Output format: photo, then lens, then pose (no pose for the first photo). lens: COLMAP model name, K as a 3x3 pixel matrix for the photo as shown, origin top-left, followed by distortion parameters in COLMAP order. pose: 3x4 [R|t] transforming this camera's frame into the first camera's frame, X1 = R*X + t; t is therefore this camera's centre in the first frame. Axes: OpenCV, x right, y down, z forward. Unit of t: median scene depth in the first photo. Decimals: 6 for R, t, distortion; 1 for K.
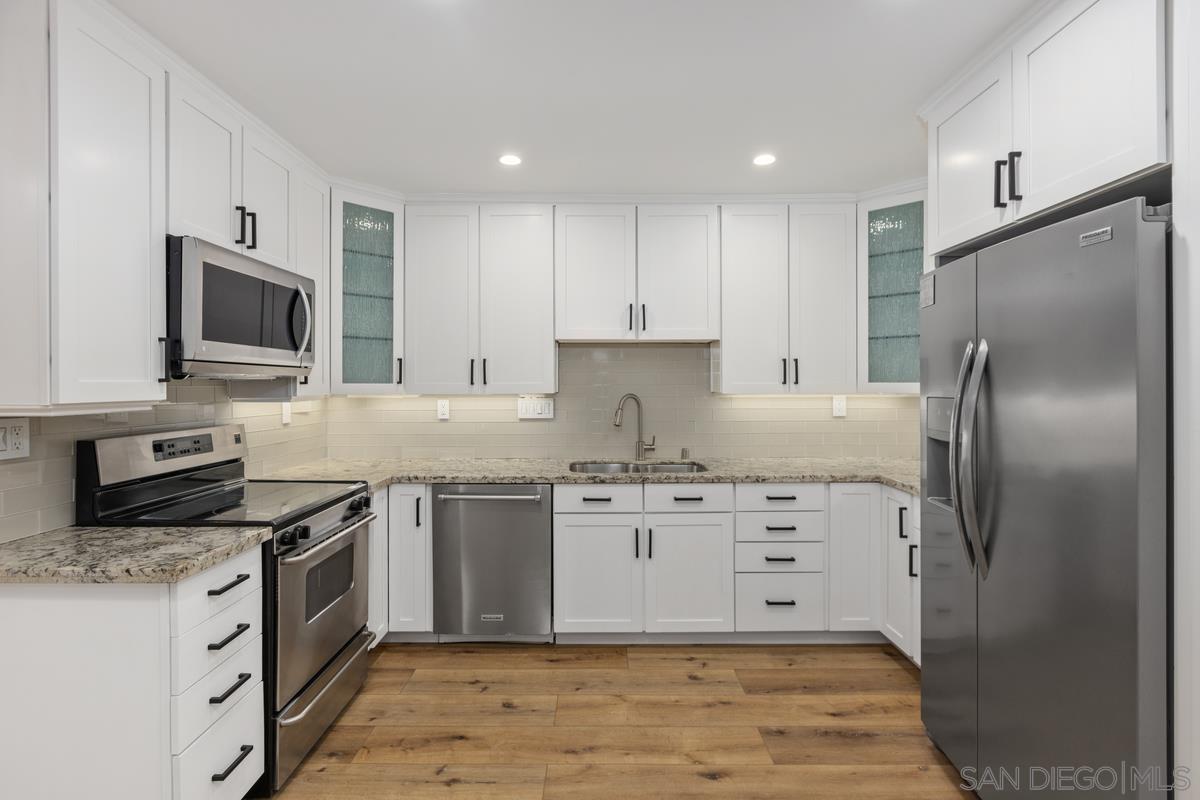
lens RADIAL K [[567.7, 0, 598.5], [0, 567.7, 383.0], [0, 0, 1]] dist [-0.004276, -0.001178]
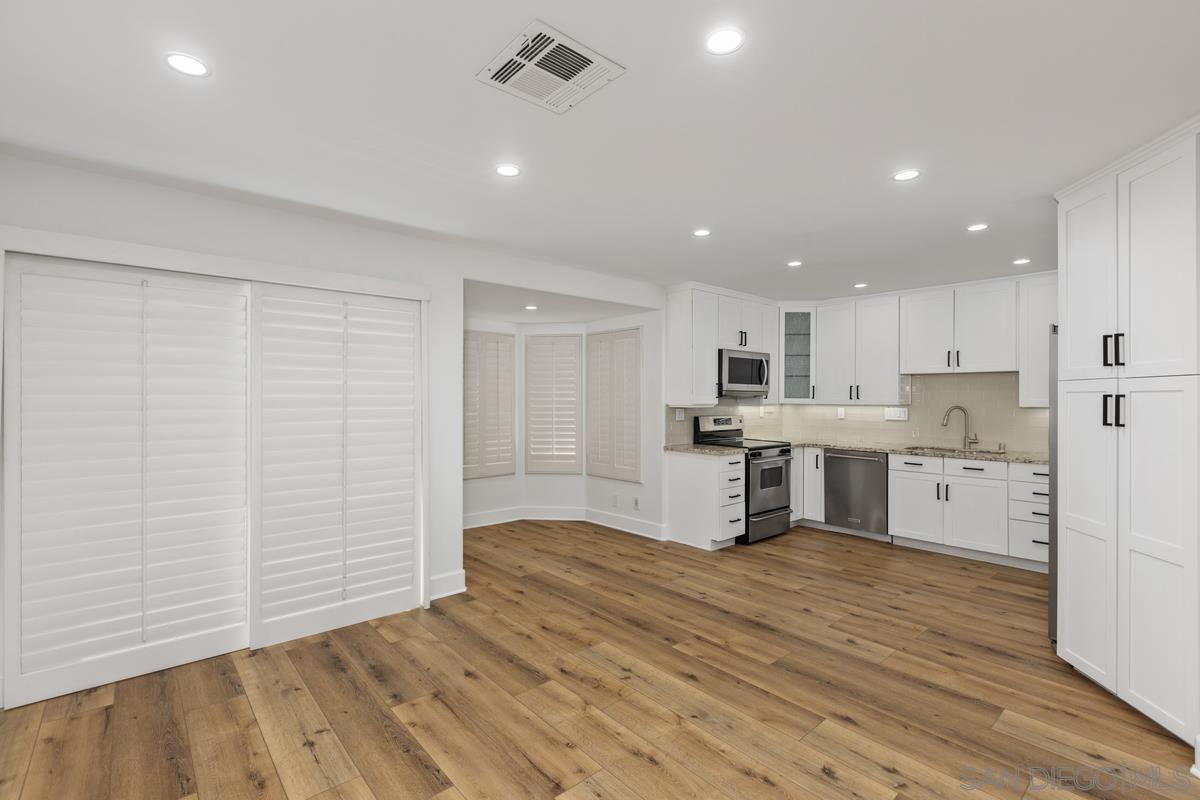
lens RADIAL K [[539.8, 0, 599.3], [0, 539.8, 401.3], [0, 0, 1]] dist [-0.011773, 0.000459]
pose [[0.661020, 0.009631, -0.750307, 0.679159], [-0.002739, 0.999942, 0.010423, -0.008420], [0.750364, -0.004835, 0.661008, -0.958033]]
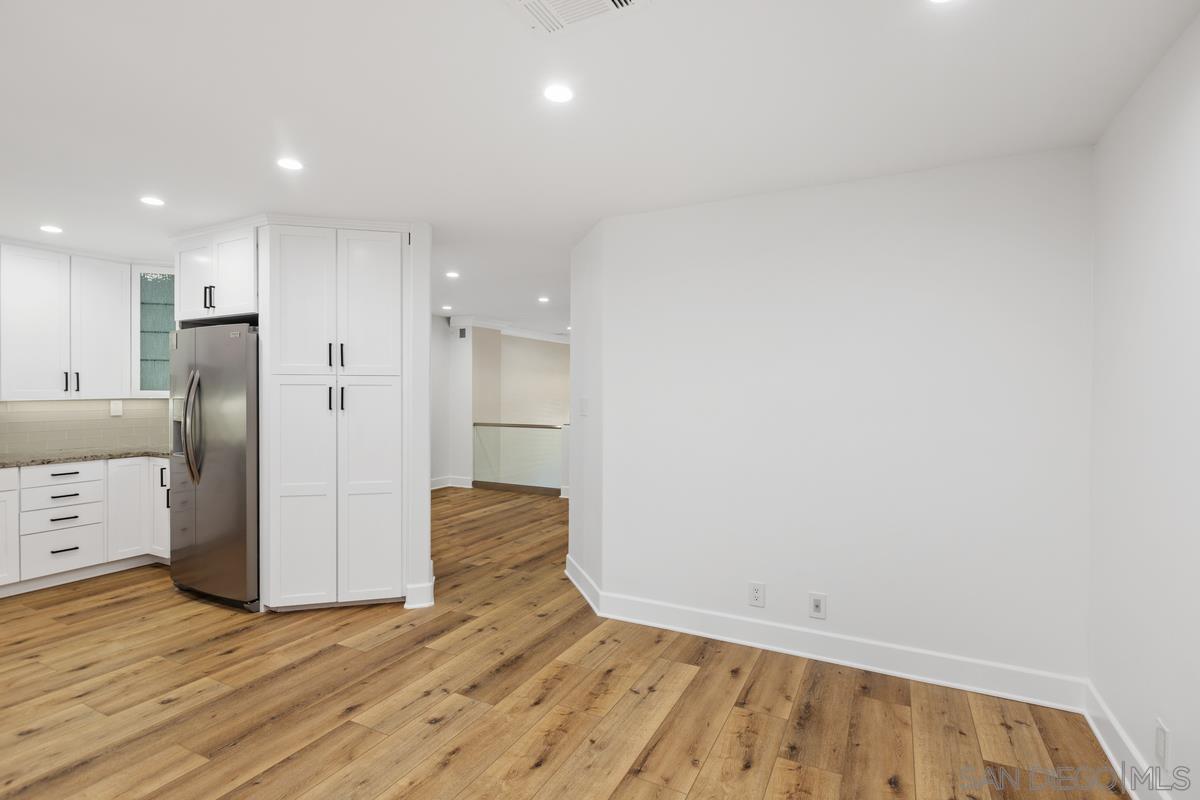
lens RADIAL K [[567.7, 0, 595.0], [0, 567.7, 397.5], [0, 0, 1]] dist [-0.004276, -0.001178]
pose [[0.452828, -0.003693, 0.891590, -0.353300], [-0.007438, 0.999941, 0.007920, -0.003074], [-0.891567, -0.010218, 0.452774, -0.850614]]
